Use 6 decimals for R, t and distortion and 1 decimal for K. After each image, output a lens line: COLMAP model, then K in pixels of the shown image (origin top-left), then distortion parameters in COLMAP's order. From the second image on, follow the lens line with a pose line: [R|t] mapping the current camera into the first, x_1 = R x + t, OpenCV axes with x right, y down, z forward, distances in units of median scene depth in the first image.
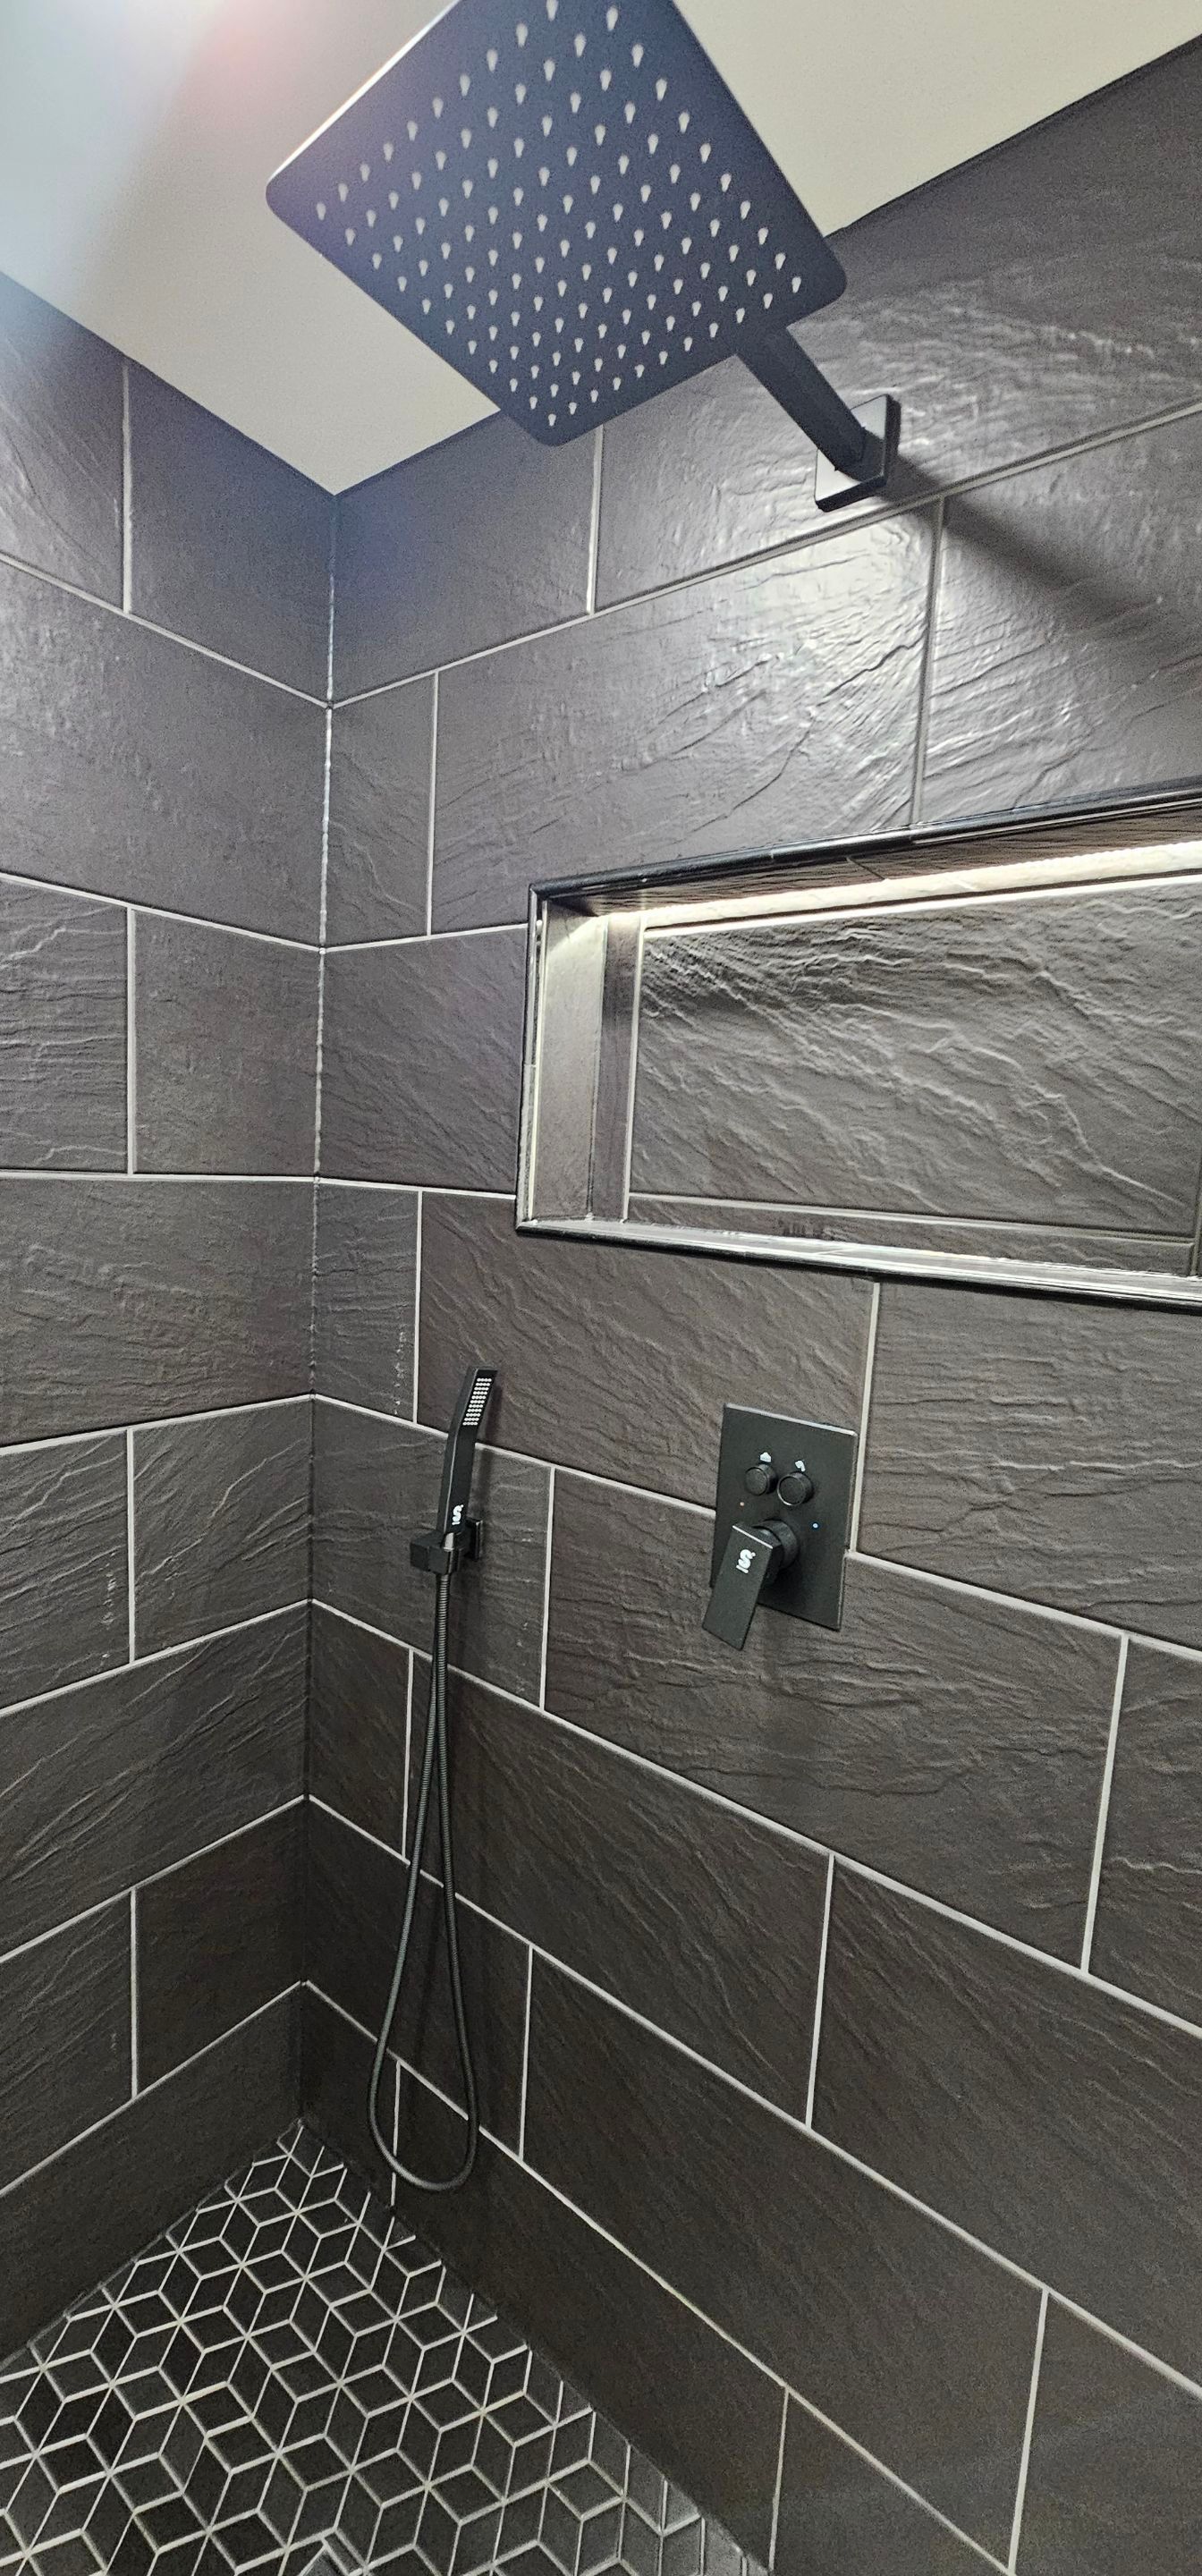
lens RADIAL K [[1050.6, 0, 608.8], [0, 1050.6, 1297.1], [0, 0, 1]] dist [-0.003297, 0.002136]
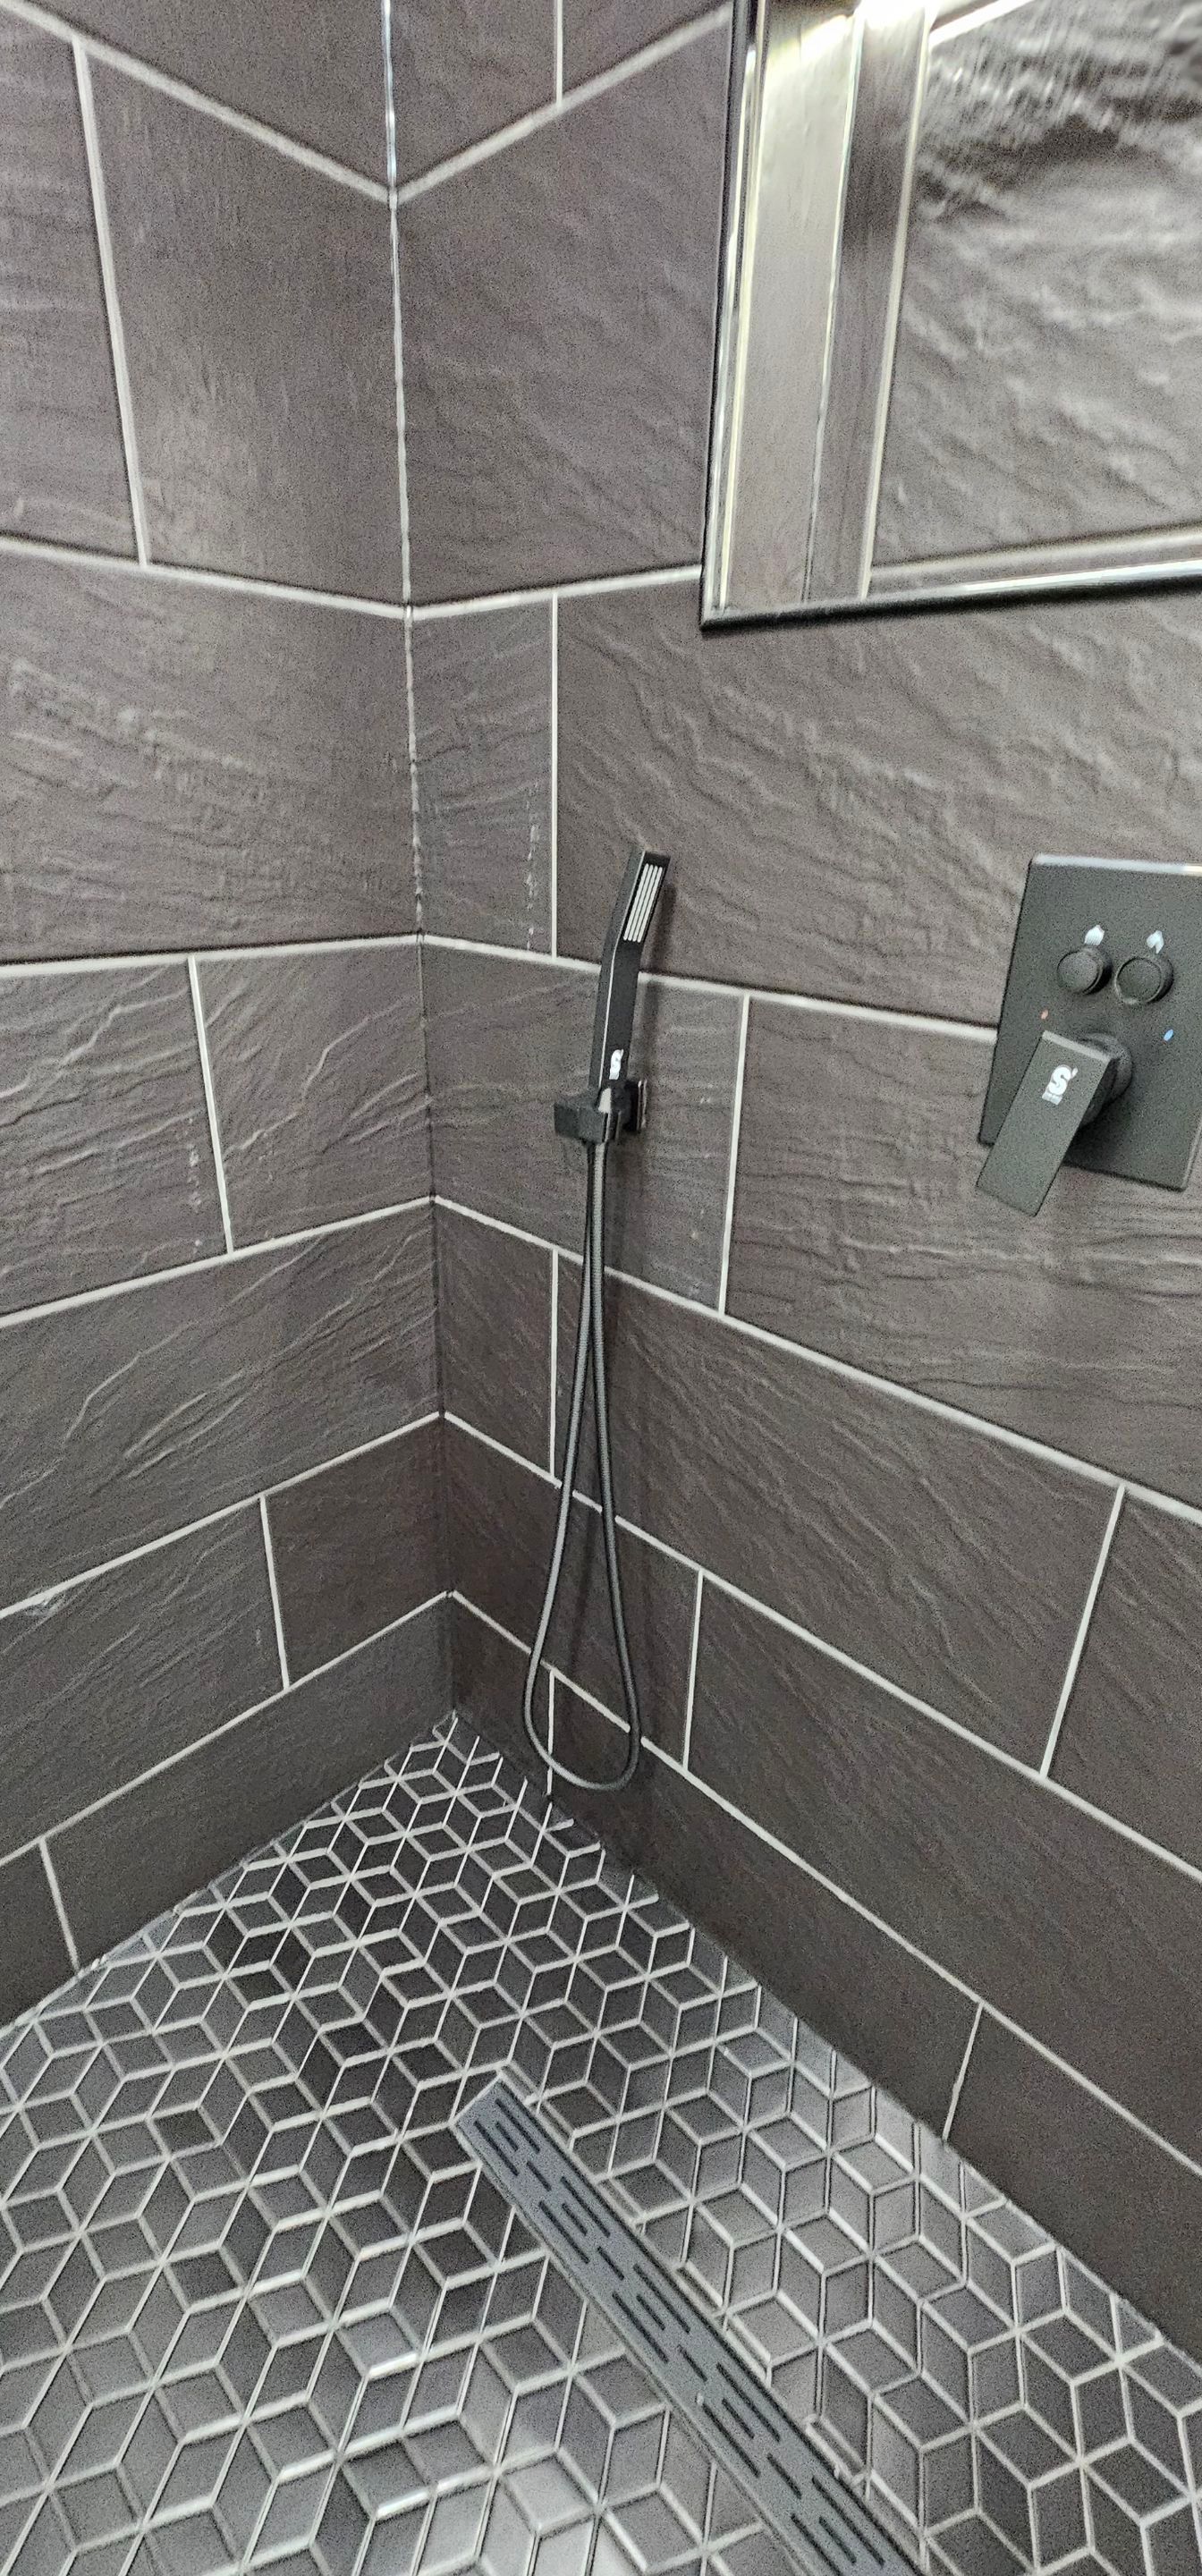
lens RADIAL K [[1050.6, 0, 612.9], [0, 1050.6, 1286.4], [0, 0, 1]] dist [-0.003297, 0.002136]
pose [[0.994728, 0.020110, -0.100558, -0.070115], [0.009506, 0.958280, 0.285674, 0.149738], [0.102108, -0.285124, 0.953036, 0.242948]]
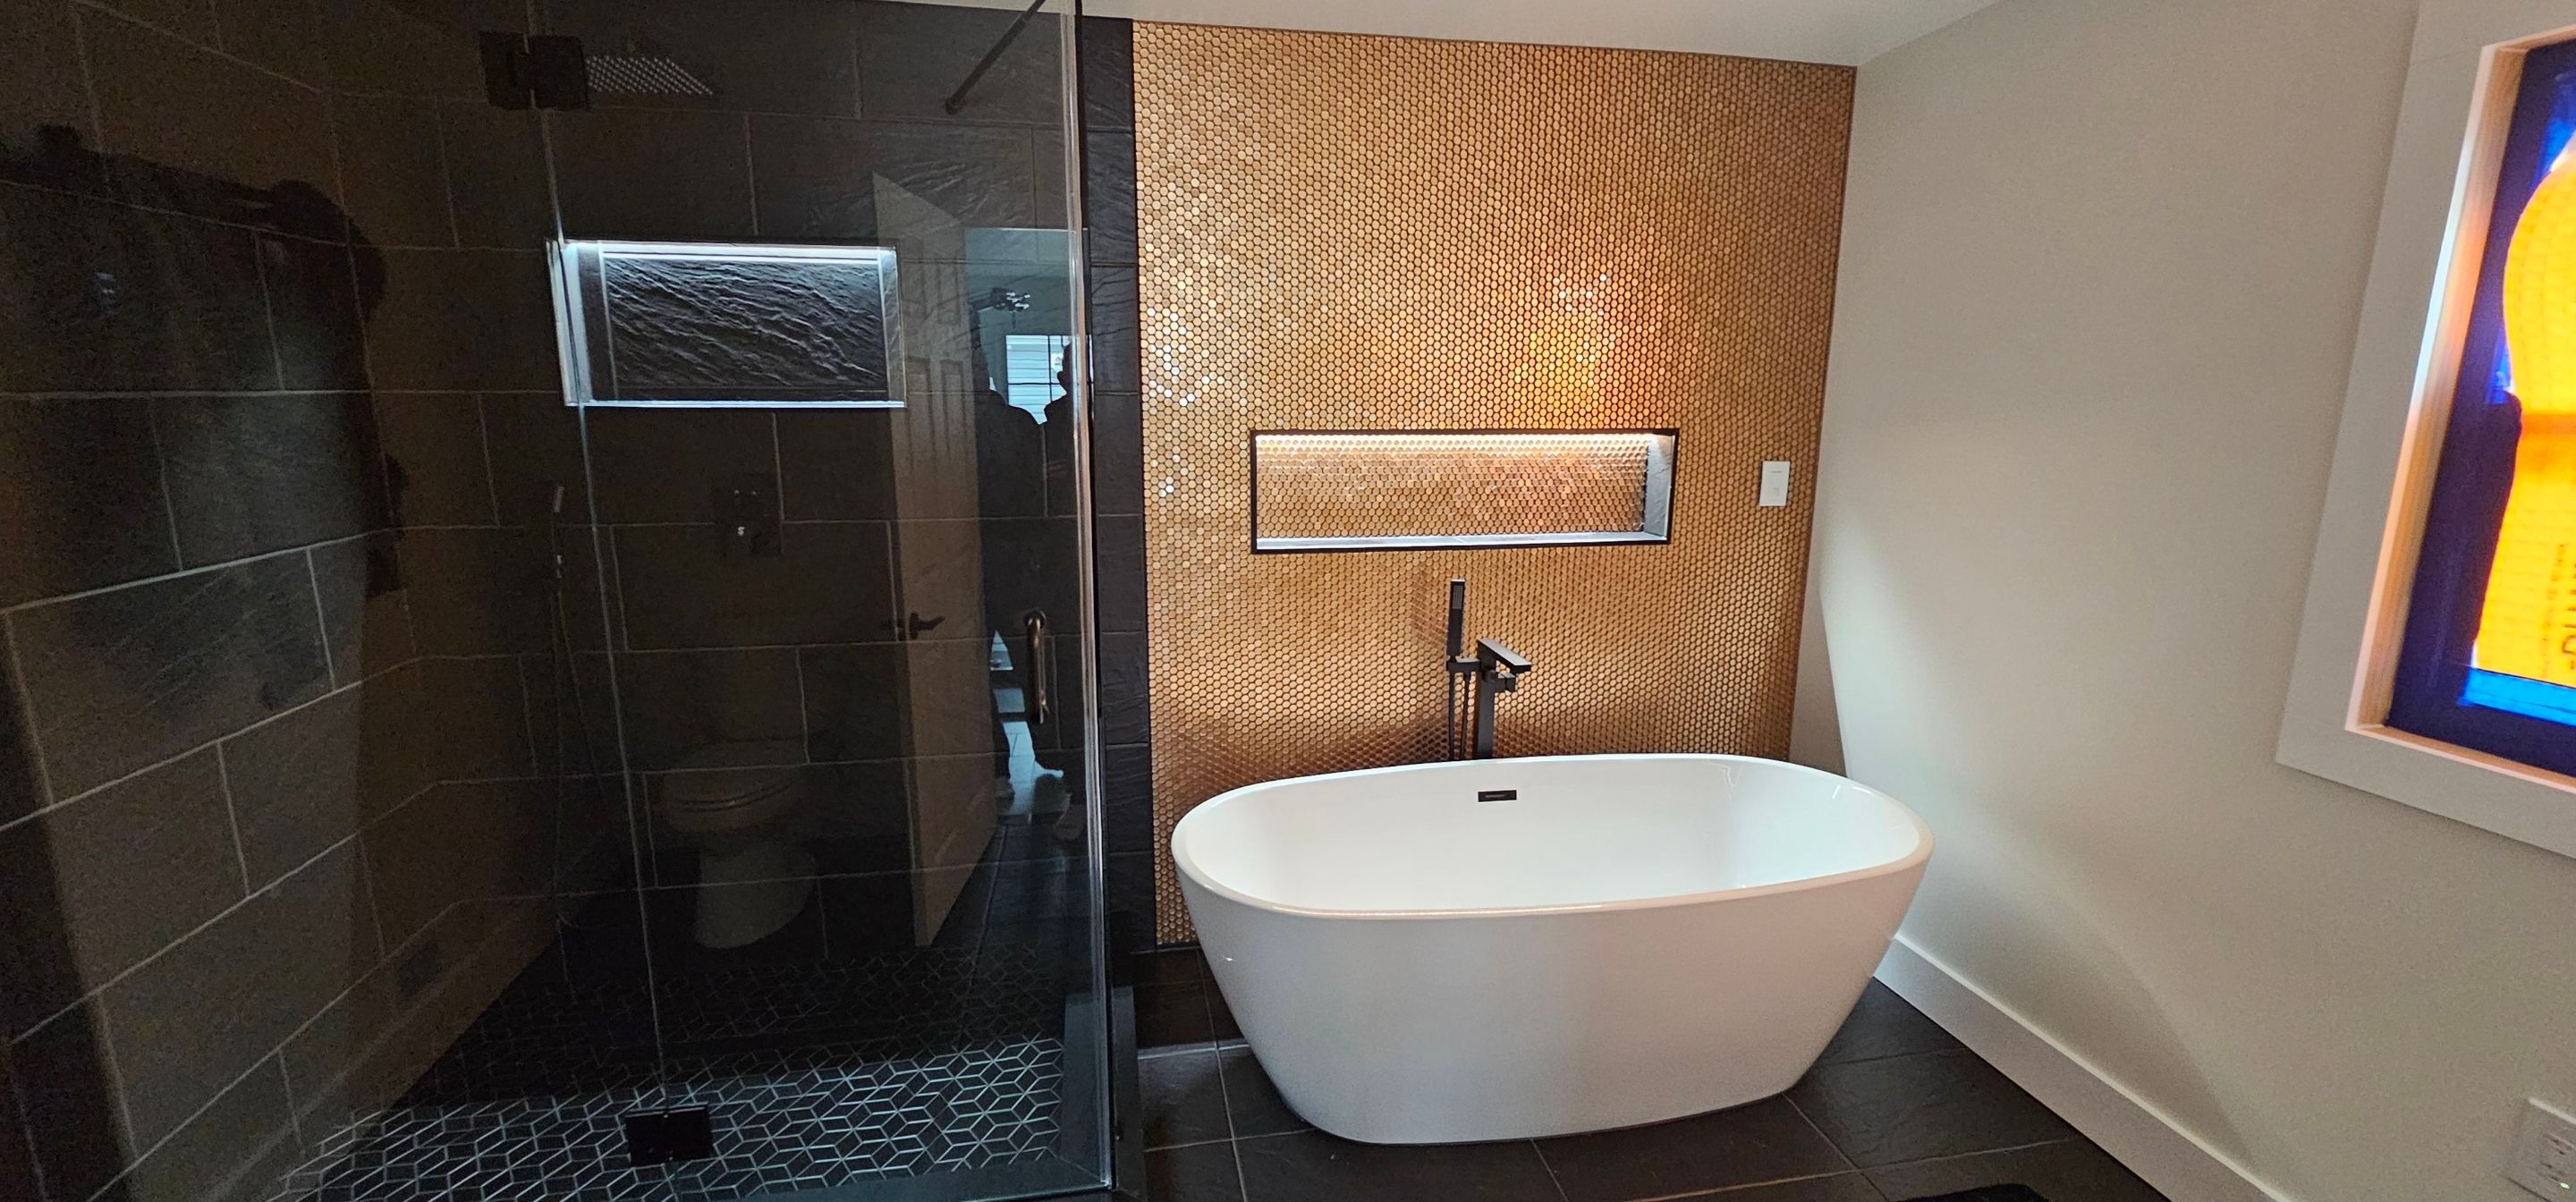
lens RADIAL K [[1050.6, 0, 1296.2], [0, 1050.6, 594.1], [0, 0, 1]] dist [-0.003297, 0.002136]
pose [[0.660428, -0.196280, 0.724782, -0.686493], [0.127152, 0.980525, 0.149676, 0.159335], [-0.740046, -0.006692, 0.672523, -1.354318]]
